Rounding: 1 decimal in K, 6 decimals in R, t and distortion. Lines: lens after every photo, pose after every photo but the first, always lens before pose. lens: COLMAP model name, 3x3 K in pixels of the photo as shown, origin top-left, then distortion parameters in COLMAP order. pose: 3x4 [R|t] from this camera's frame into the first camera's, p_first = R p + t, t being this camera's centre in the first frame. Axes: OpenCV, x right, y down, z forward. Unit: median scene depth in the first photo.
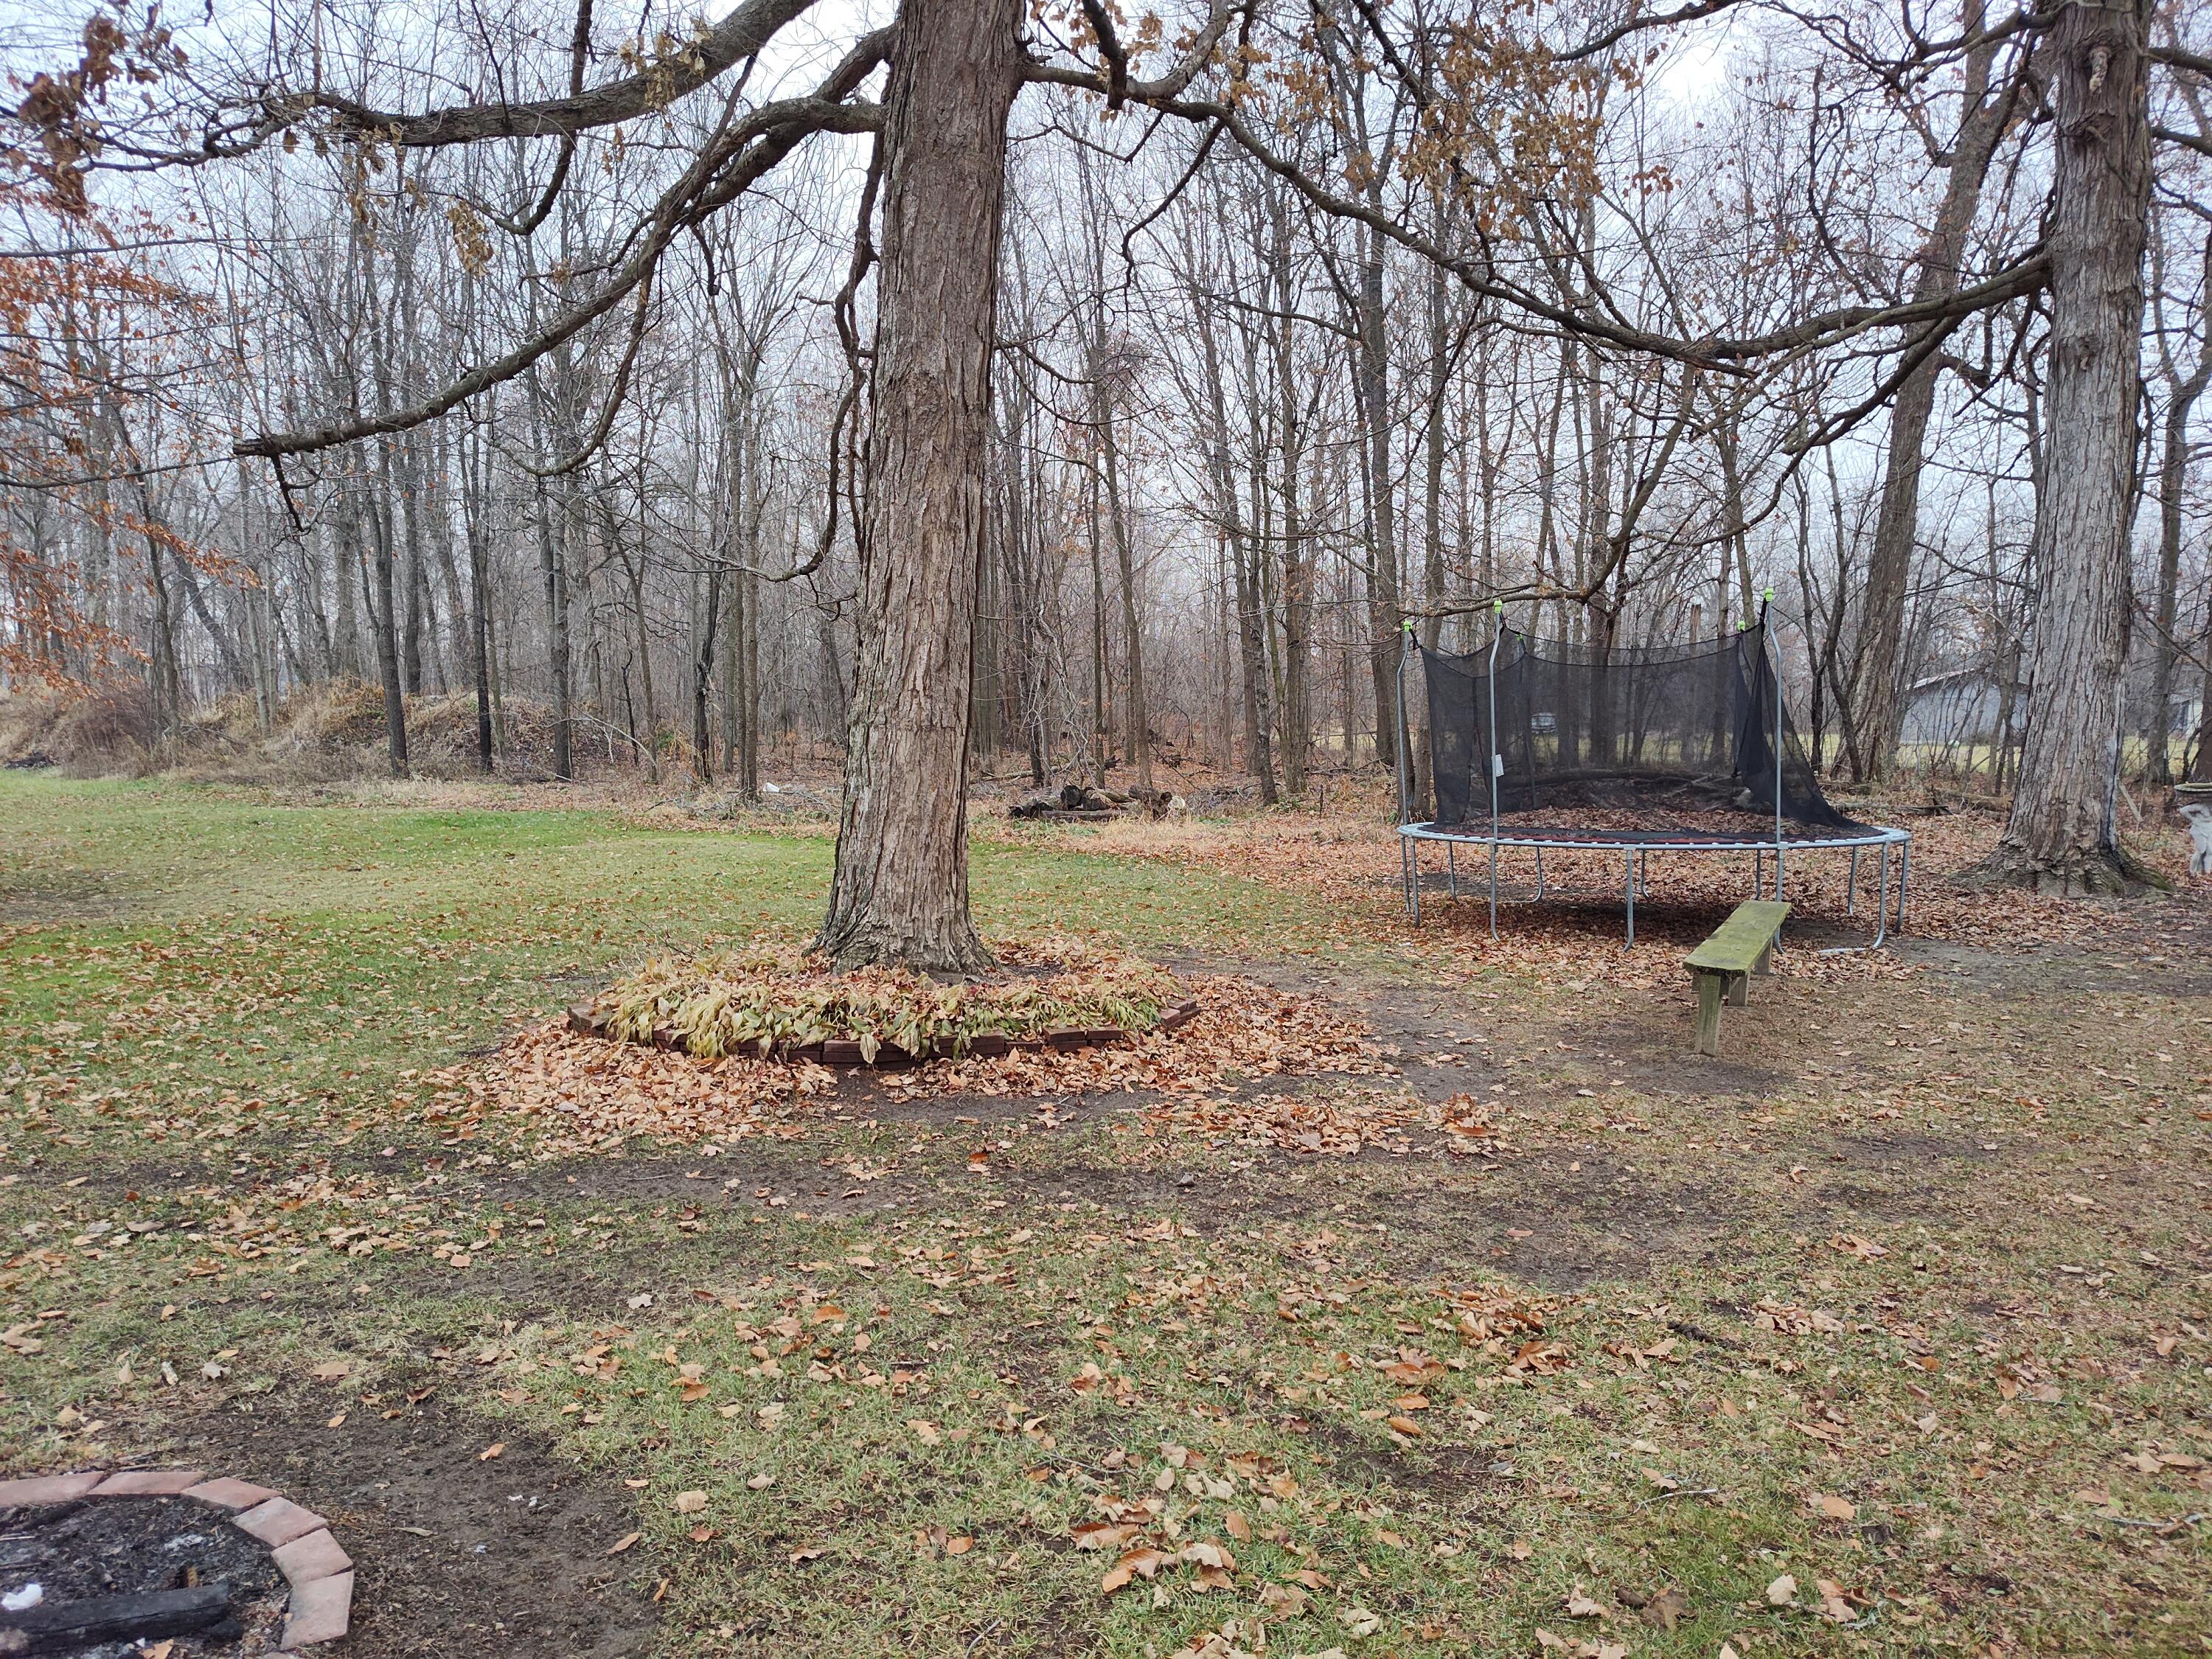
lens RADIAL K [[1489.1, 0, 1100.6], [0, 1489.1, 848.3], [0, 0, 1]] dist [0.050007, -0.070840]
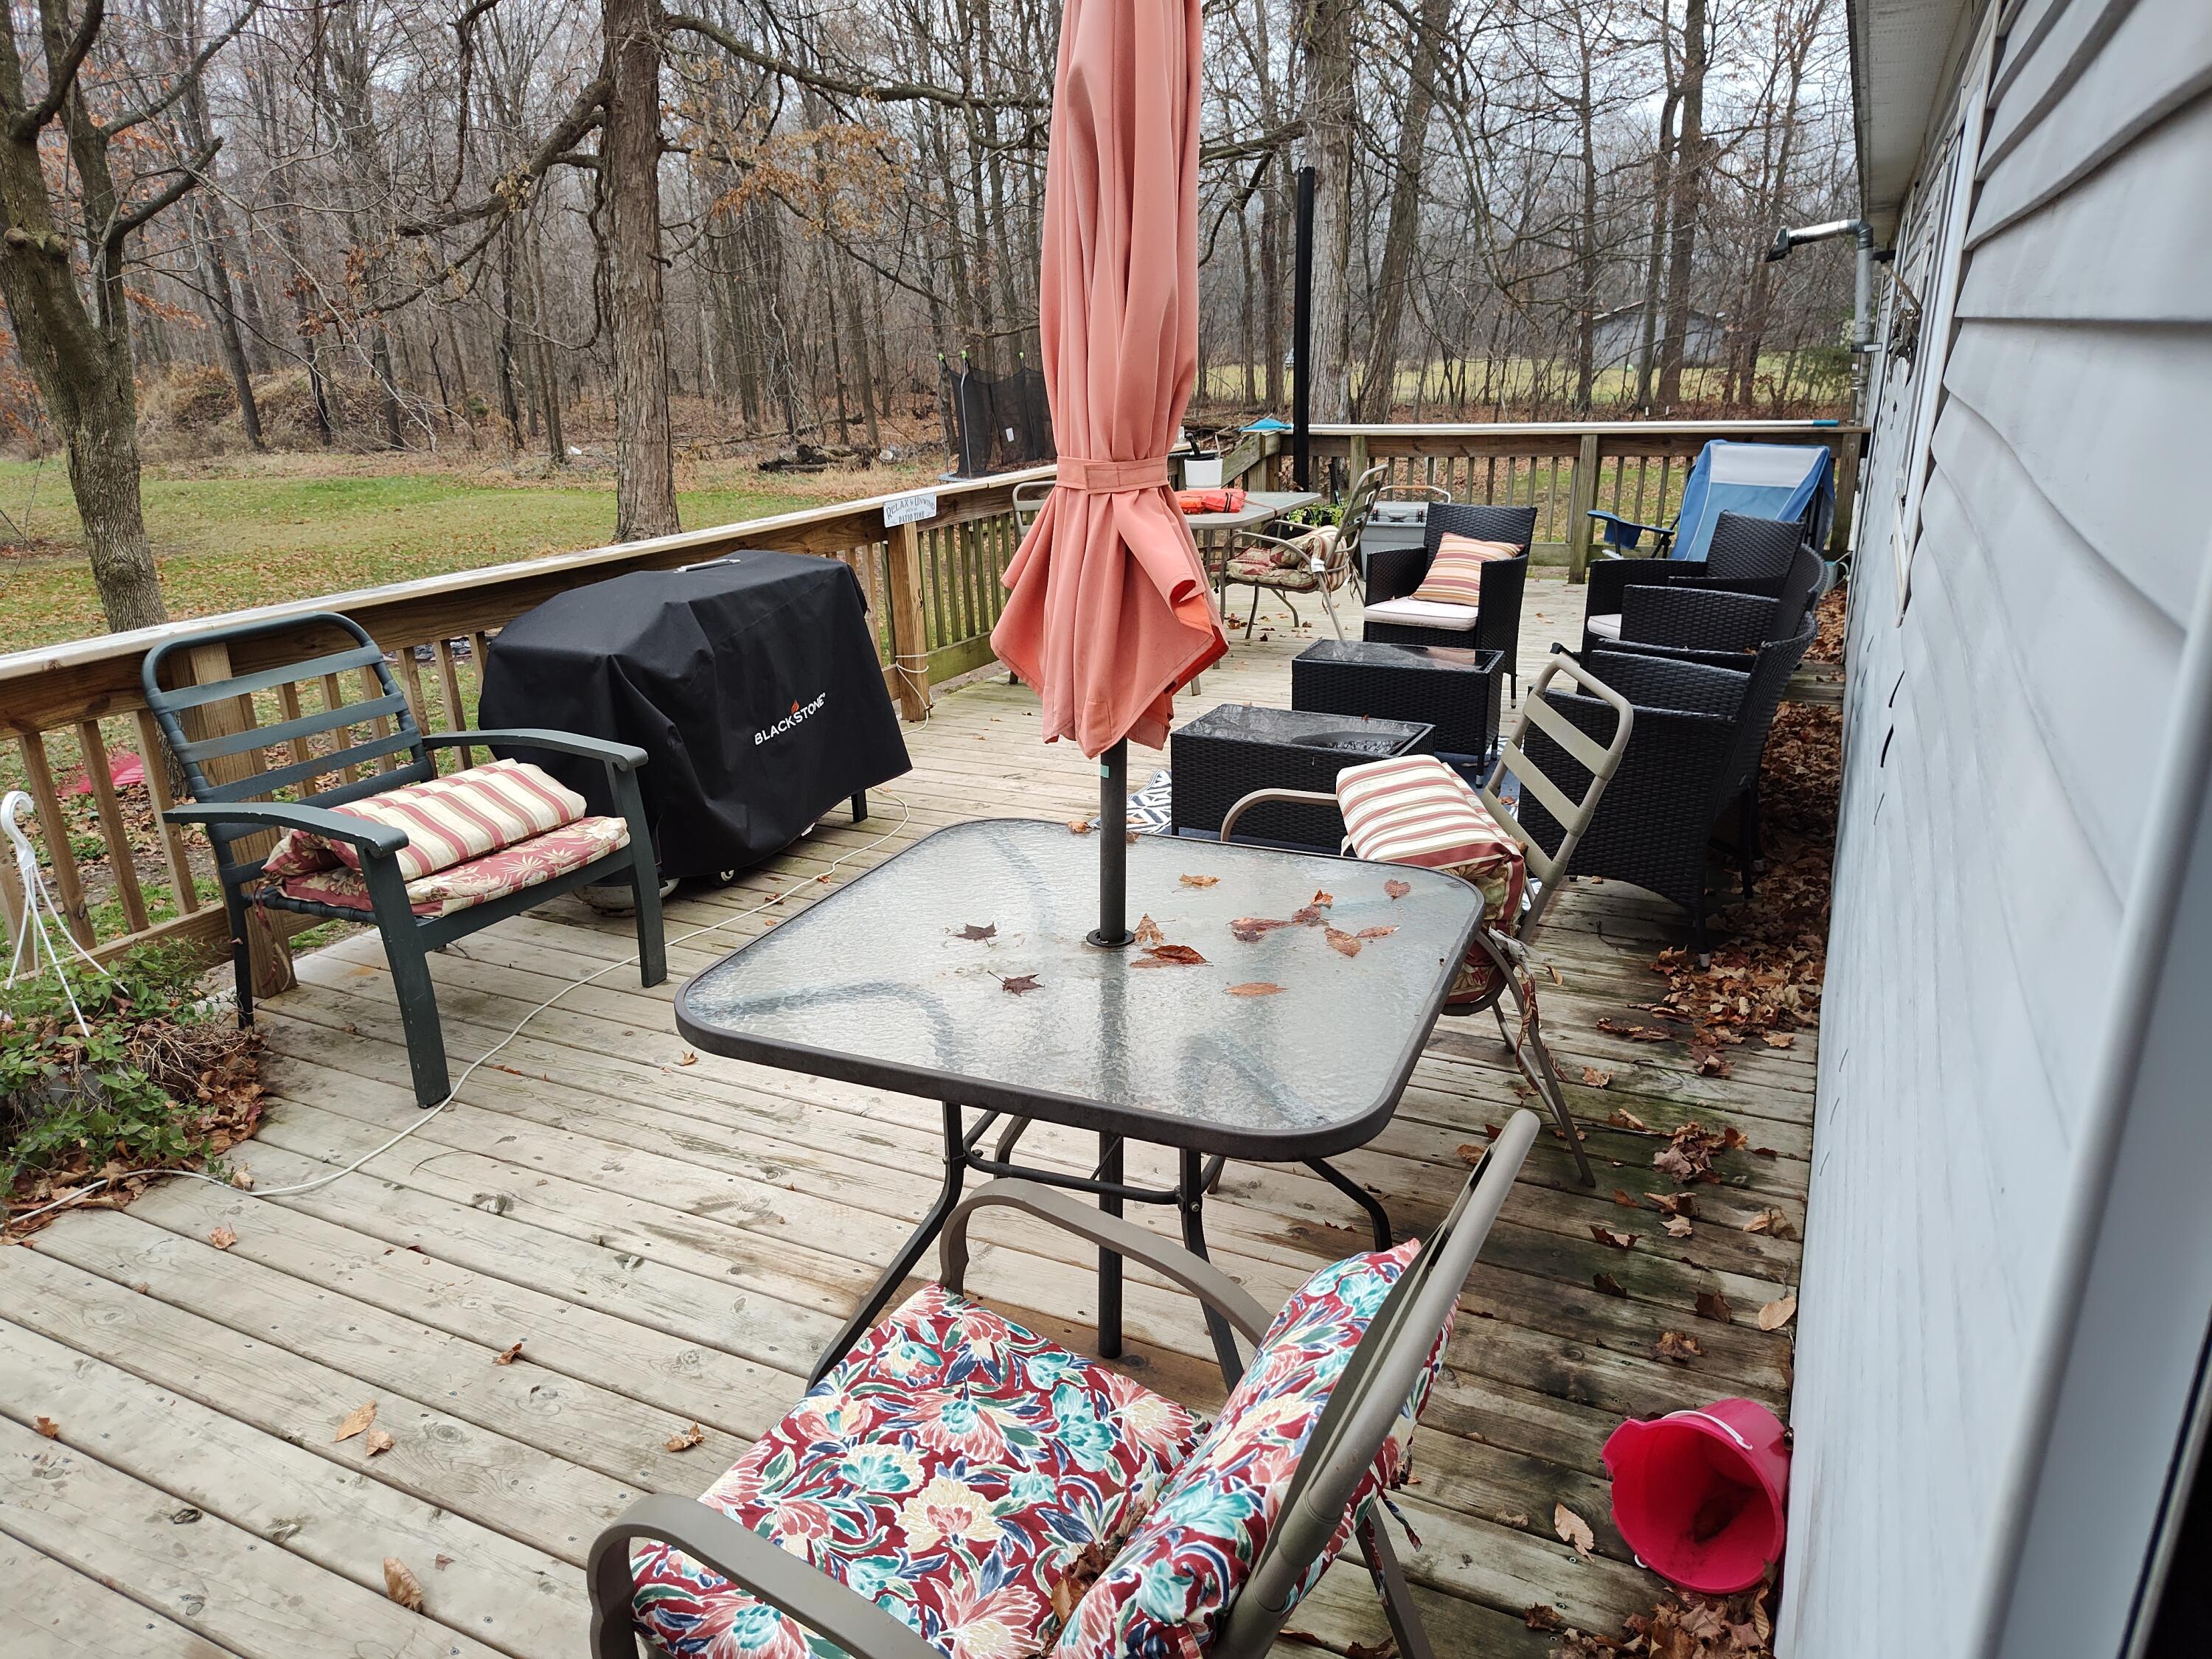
lens RADIAL K [[1489.1, 0, 1100.6], [0, 1489.1, 848.3], [0, 0, 1]] dist [0.050007, -0.070840]
pose [[0.993049, -0.060352, 0.101052, 0.086836], [0.034991, 0.971096, 0.236108, 0.002387], [-0.112381, -0.230931, 0.966458, -0.422696]]
